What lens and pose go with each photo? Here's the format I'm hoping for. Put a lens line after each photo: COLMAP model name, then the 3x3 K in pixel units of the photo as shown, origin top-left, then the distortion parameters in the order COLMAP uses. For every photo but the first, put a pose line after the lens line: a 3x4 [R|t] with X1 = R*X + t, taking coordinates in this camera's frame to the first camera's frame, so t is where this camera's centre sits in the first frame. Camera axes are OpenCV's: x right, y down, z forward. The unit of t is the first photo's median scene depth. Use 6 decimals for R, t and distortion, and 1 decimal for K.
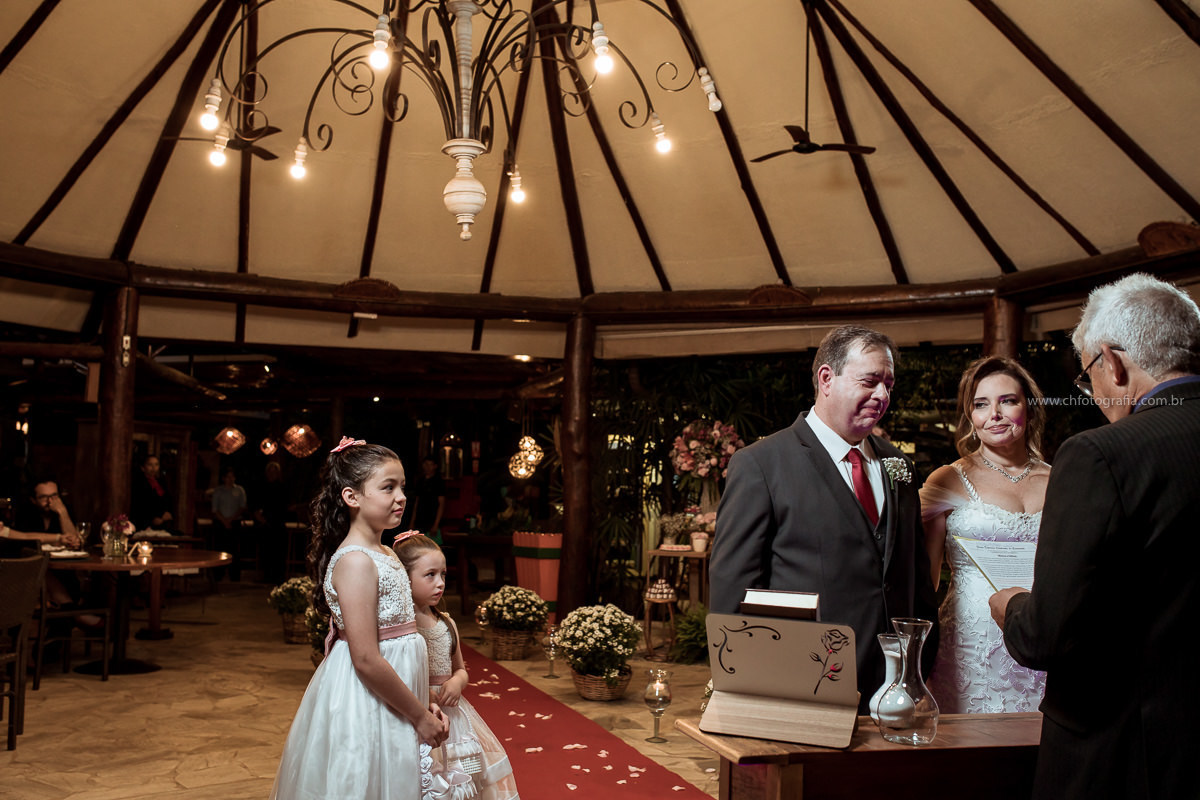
lens RADIAL K [[1140.8, 0, 600.0], [0, 1140.8, 400.0], [0, 0, 1]] dist [-0.036458, 0.028700]
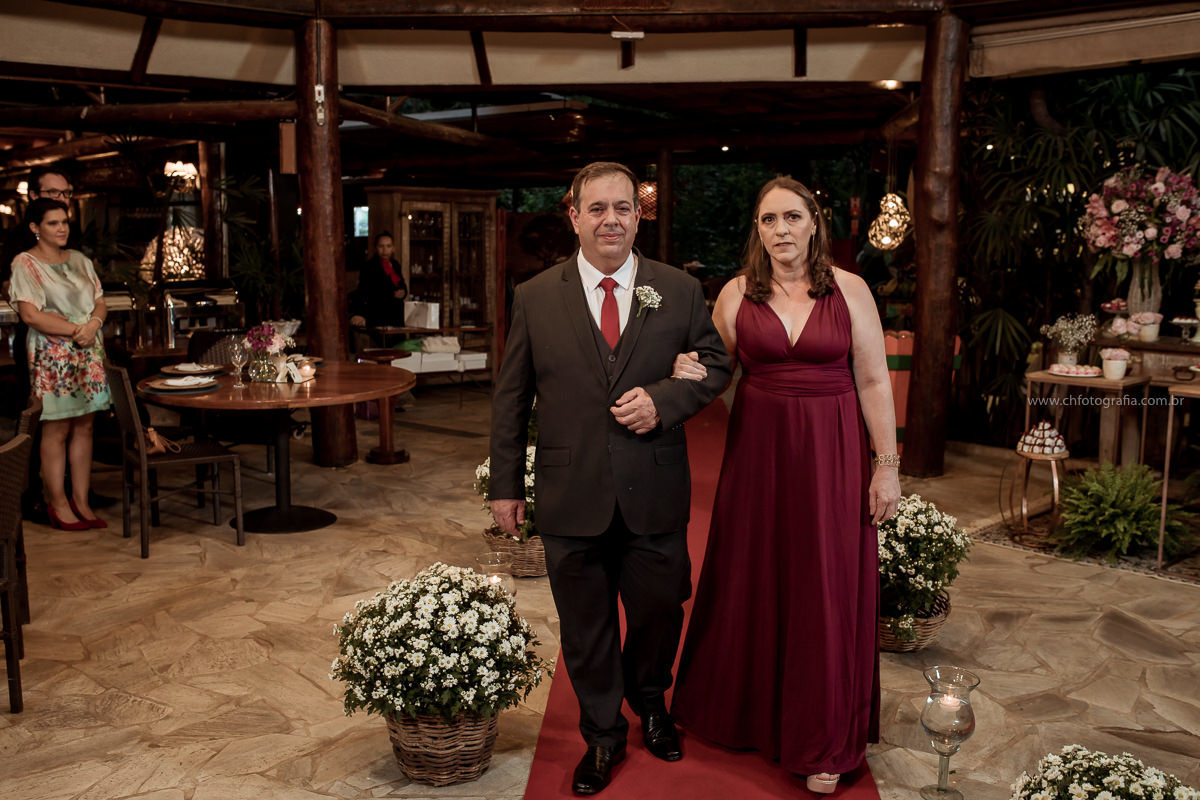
lens RADIAL K [[1140.8, 0, 600.0], [0, 1140.8, 400.0], [0, 0, 1]] dist [-0.036458, 0.028700]
pose [[0.925845, 0.040127, -0.375767, 0.056220], [0.043407, 0.976473, 0.211225, -0.001549], [0.375402, -0.211873, 0.902321, 0.298678]]
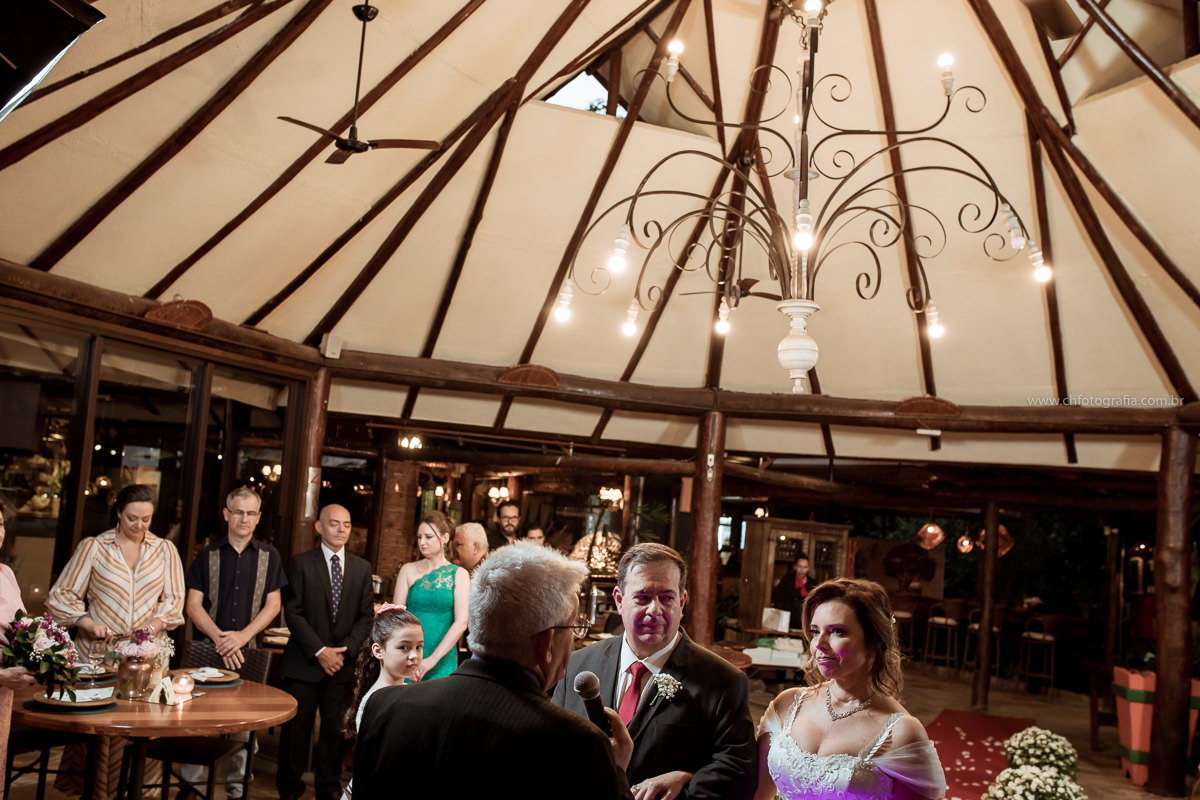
lens RADIAL K [[1164.6, 0, 600.0], [0, 1164.6, 400.0], [0, 0, 1]] dist [-0.033965, 0.005331]
pose [[0.745001, -0.024116, -0.666627, 0.260808], [-0.017389, 0.998305, -0.055548, -0.040391], [0.666836, 0.052976, 0.743319, 0.044506]]
